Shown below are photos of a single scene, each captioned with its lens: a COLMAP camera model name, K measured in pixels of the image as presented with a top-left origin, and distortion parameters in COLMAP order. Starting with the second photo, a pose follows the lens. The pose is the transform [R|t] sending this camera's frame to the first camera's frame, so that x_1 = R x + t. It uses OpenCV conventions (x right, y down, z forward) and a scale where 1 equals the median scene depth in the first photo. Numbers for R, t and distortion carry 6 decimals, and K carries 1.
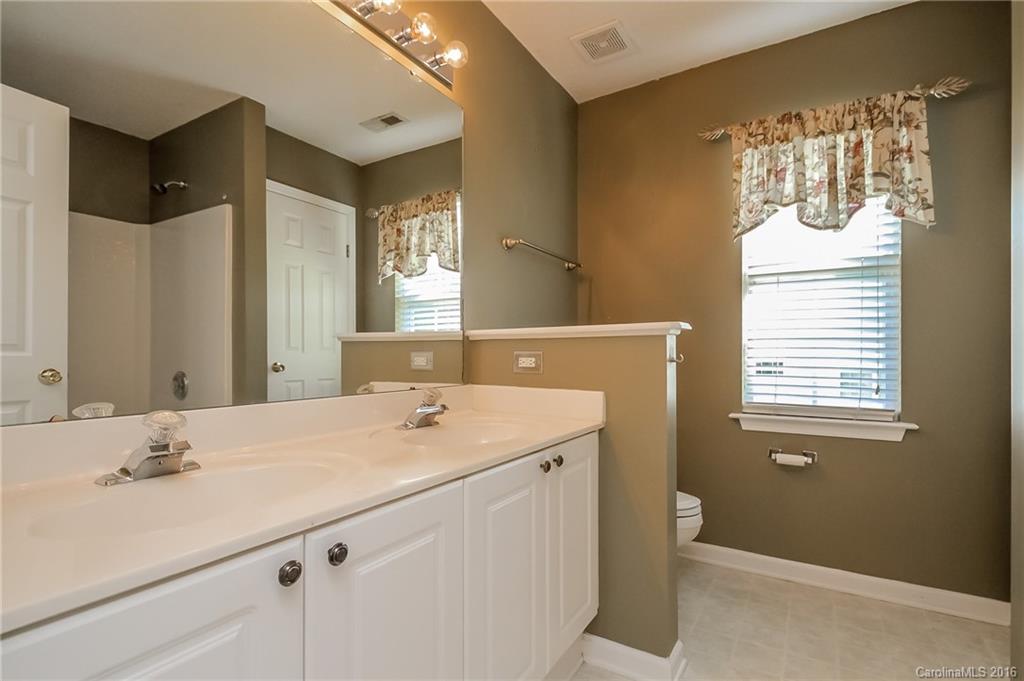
lens RADIAL K [[473.1, 0, 513.0], [0, 473.1, 348.8], [0, 0, 1]] dist [0.021177, -0.010953]
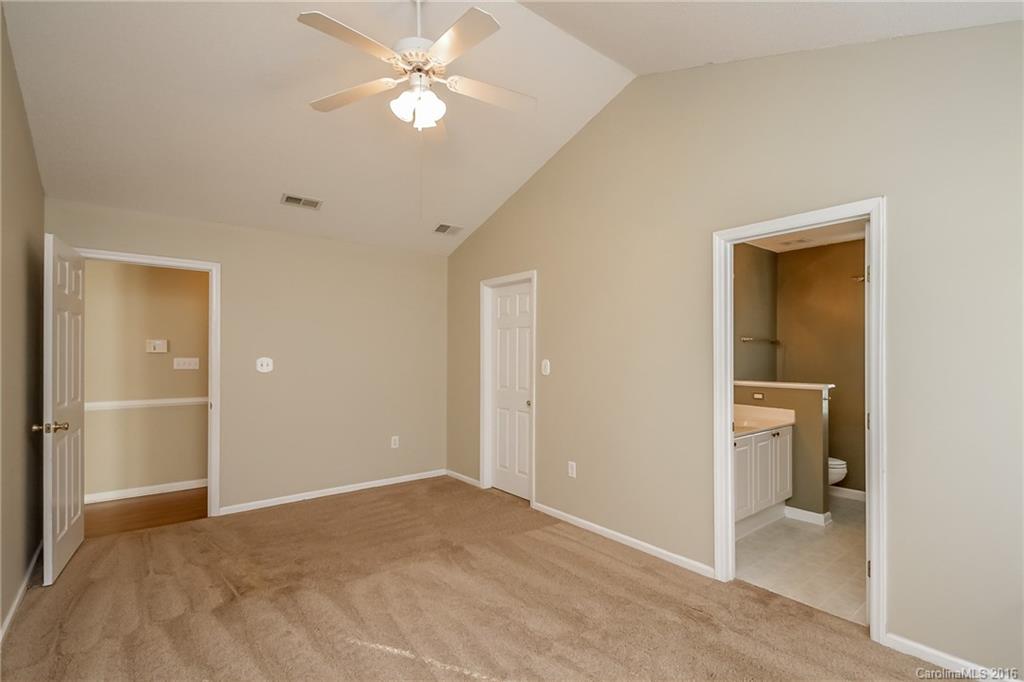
lens RADIAL K [[473.1, 0, 512.8], [0, 473.1, 346.0], [0, 0, 1]] dist [0.021177, -0.010953]
pose [[0.944355, 0.001744, -0.328923, -0.405028], [-0.000335, 0.999991, 0.004340, -0.270103], [0.328928, -0.003988, 0.944347, -1.947992]]
